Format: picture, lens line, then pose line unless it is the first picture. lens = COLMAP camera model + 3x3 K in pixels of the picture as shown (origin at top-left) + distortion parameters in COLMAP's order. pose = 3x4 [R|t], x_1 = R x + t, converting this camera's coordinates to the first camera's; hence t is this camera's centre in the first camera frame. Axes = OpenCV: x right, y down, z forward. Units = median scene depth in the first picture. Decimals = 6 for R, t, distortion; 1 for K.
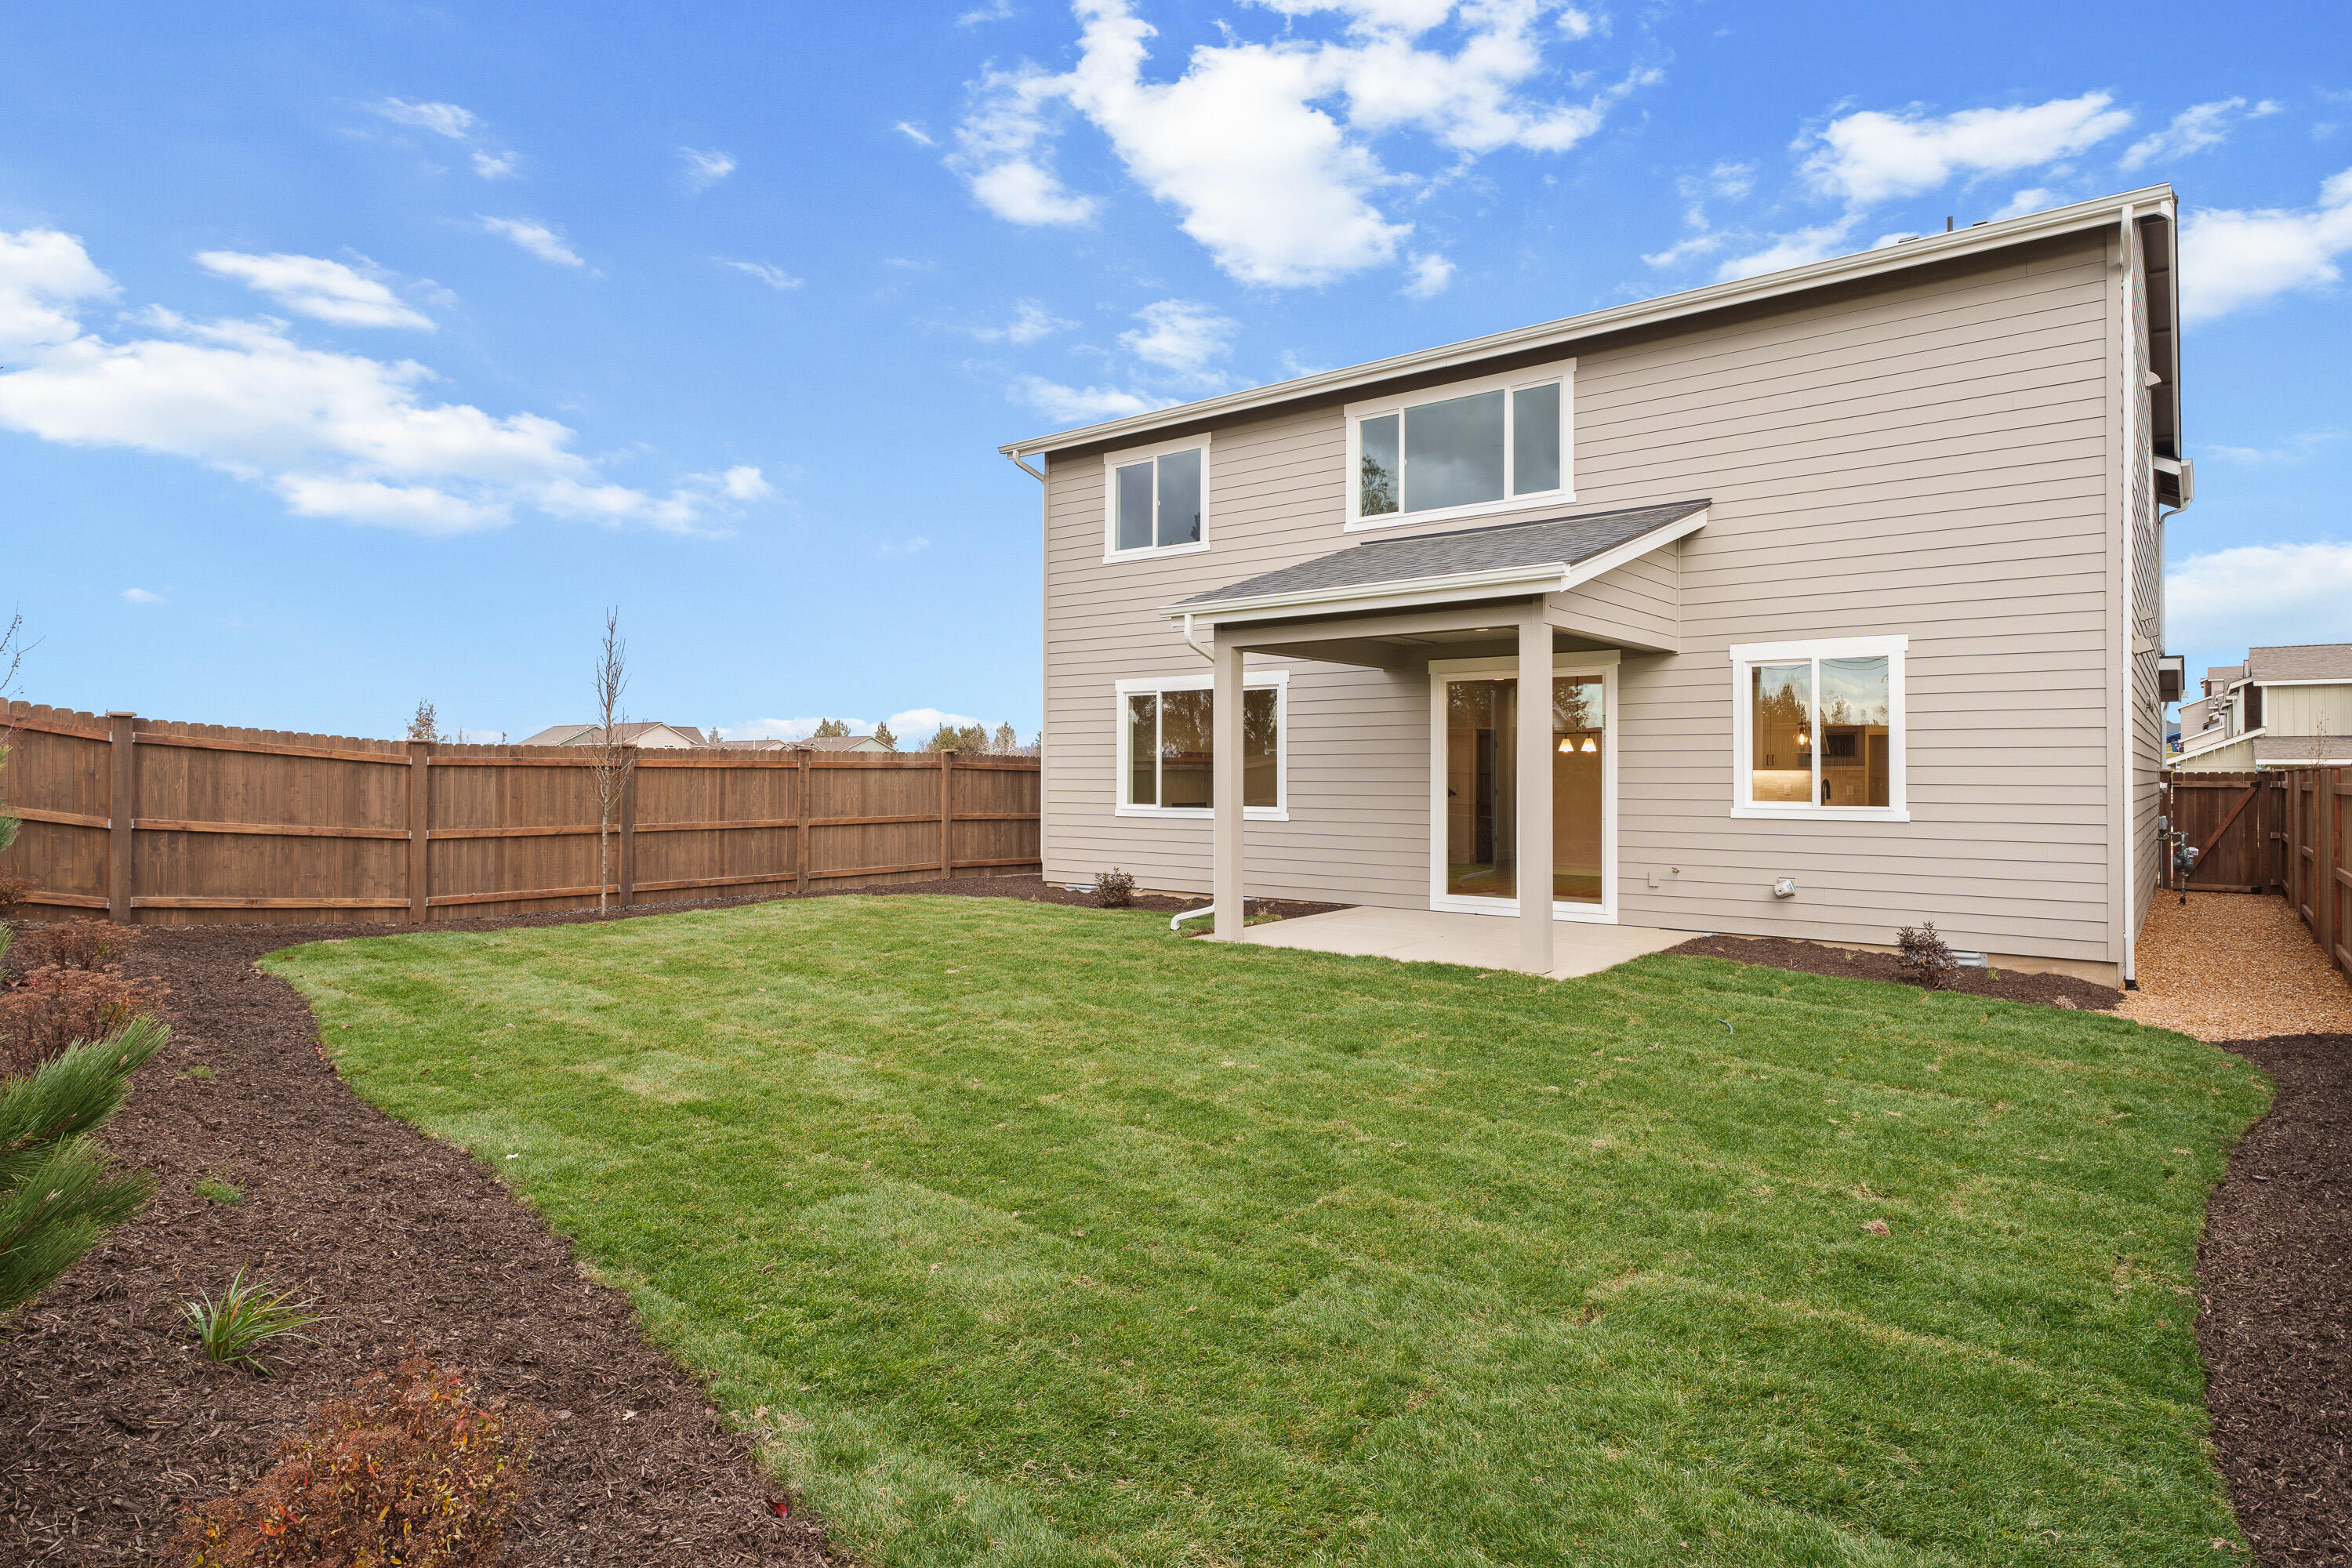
lens RADIAL K [[1277.4, 0, 1176.0], [0, 1277.4, 784.0], [0, 0, 1]] dist [-0.000169, 0.000076]
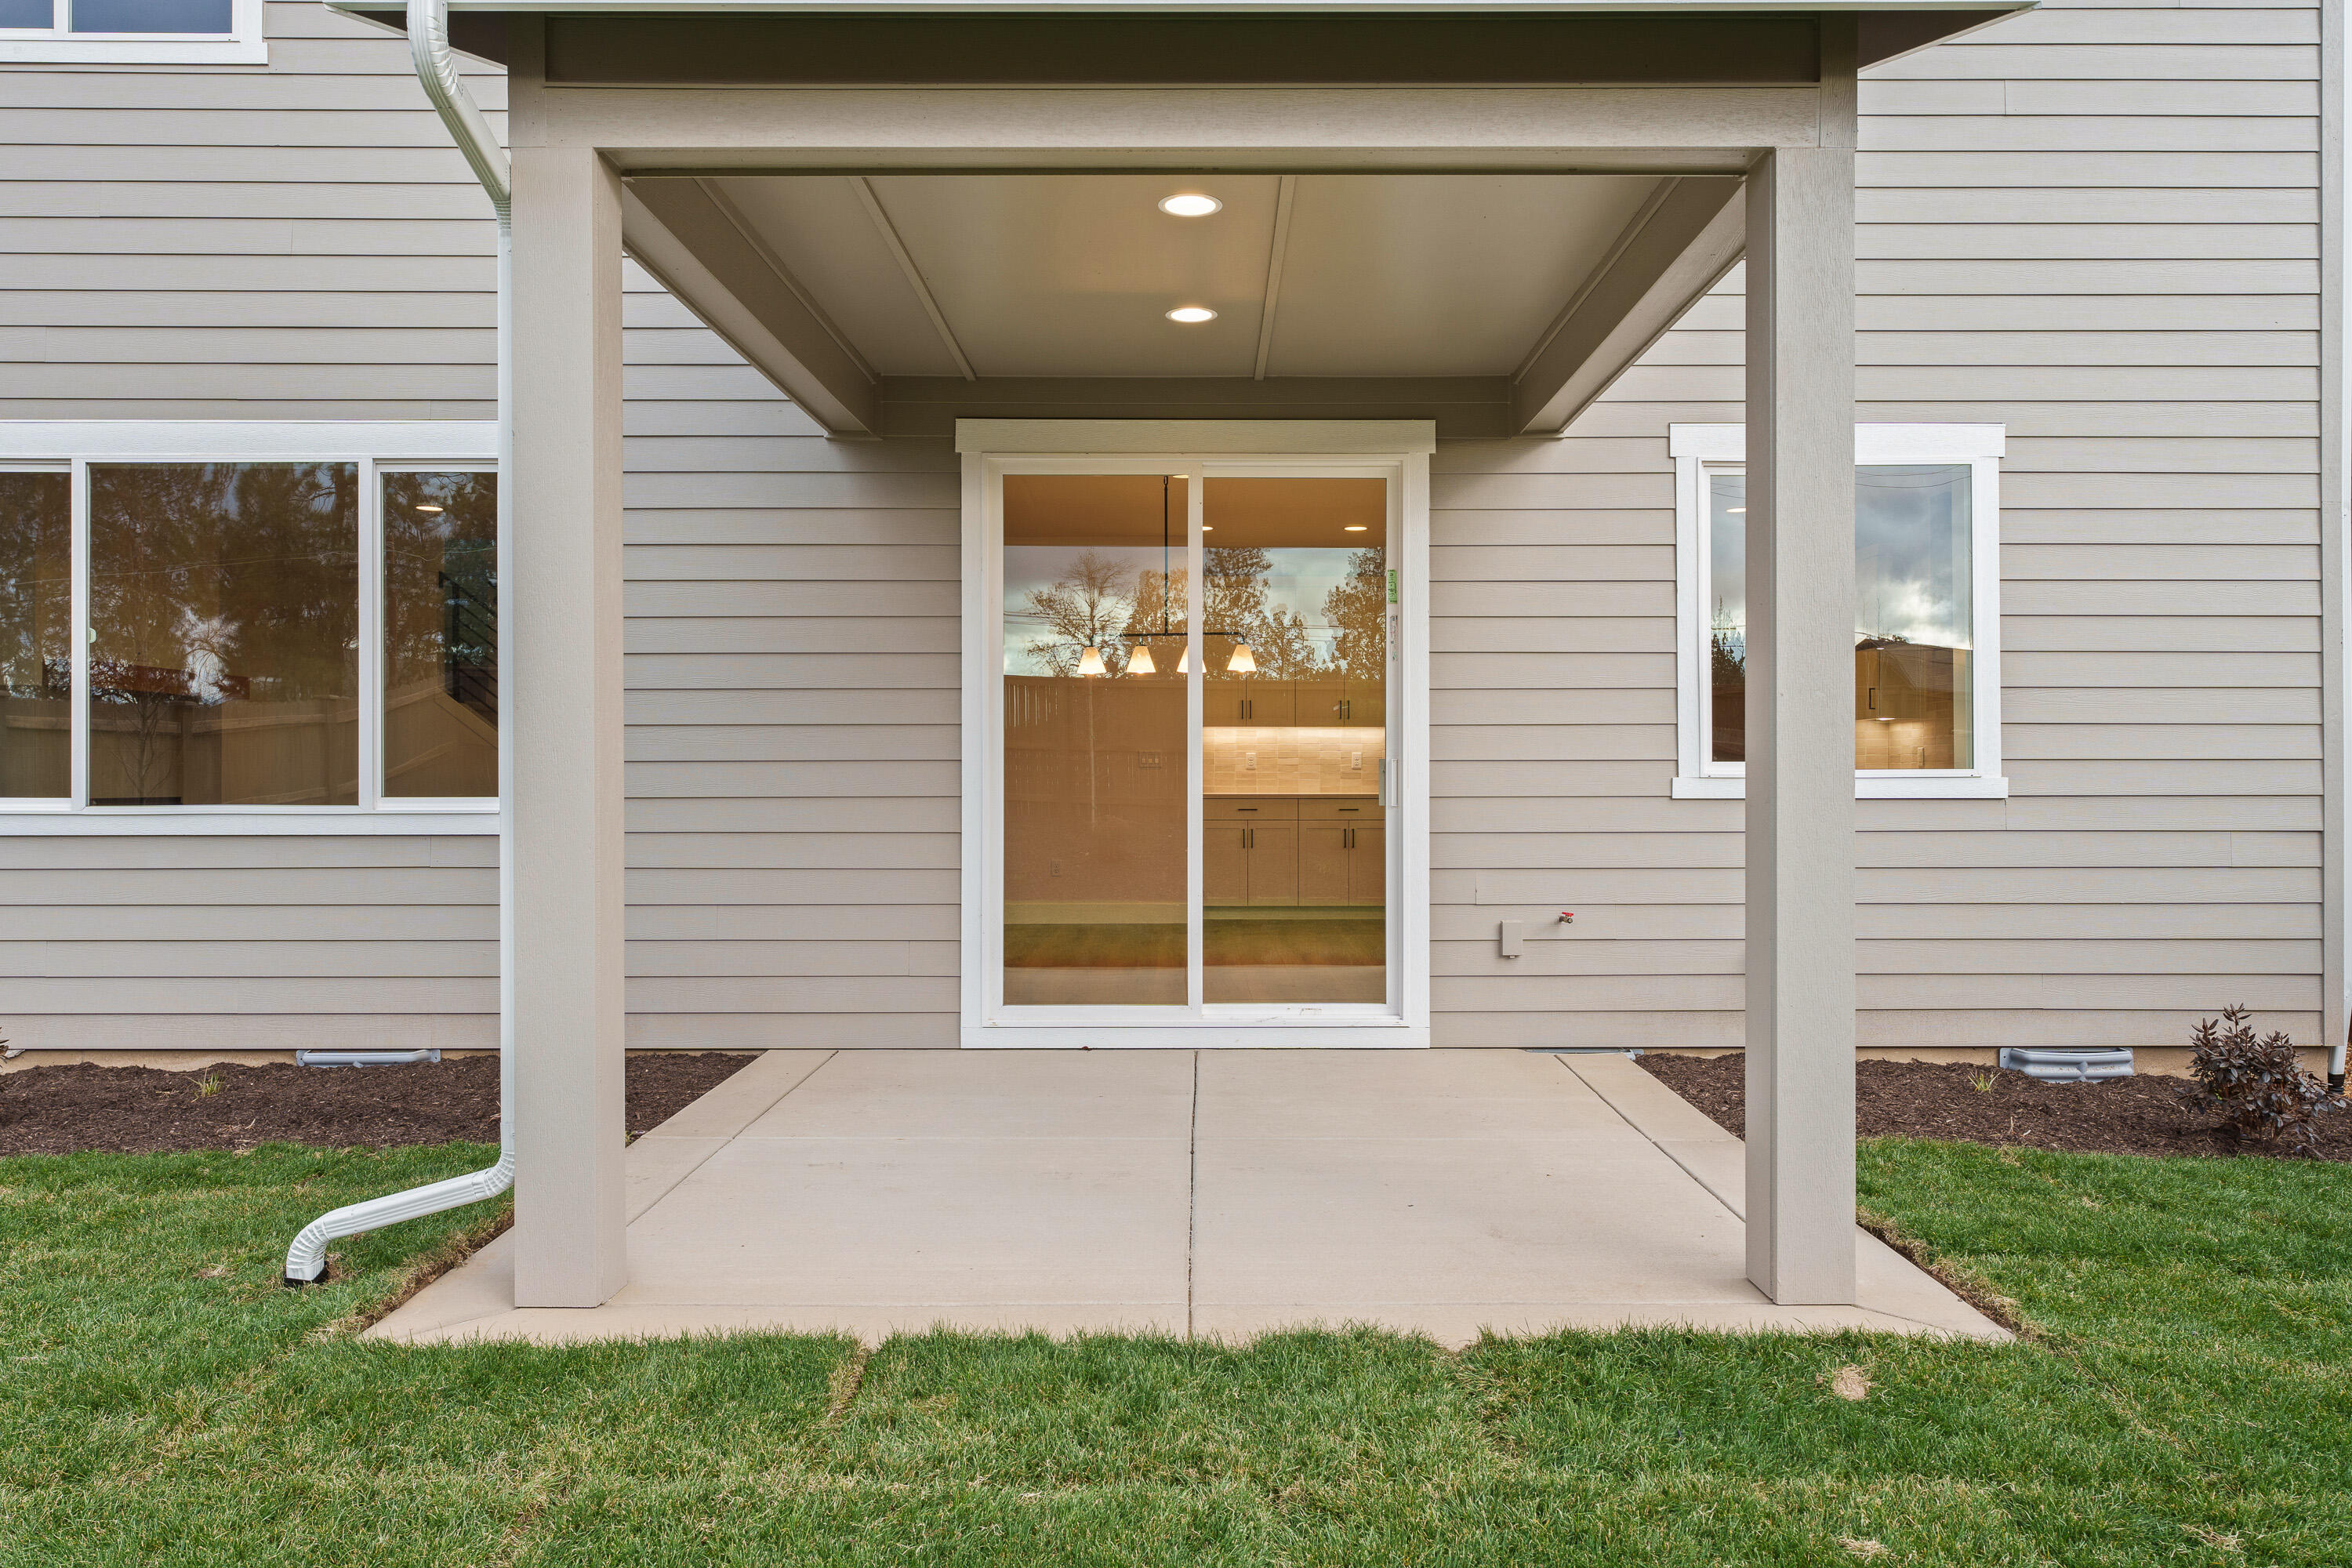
lens RADIAL K [[1553.6, 0, 1176.0], [0, 1553.6, 784.0], [0, 0, 1]] dist [-0.002496, 0.000918]
pose [[0.779817, -0.007342, 0.625965, -0.056439], [0.008566, 0.999963, 0.001057, 0.018255], [-0.625949, 0.004538, 0.779851, 0.641843]]
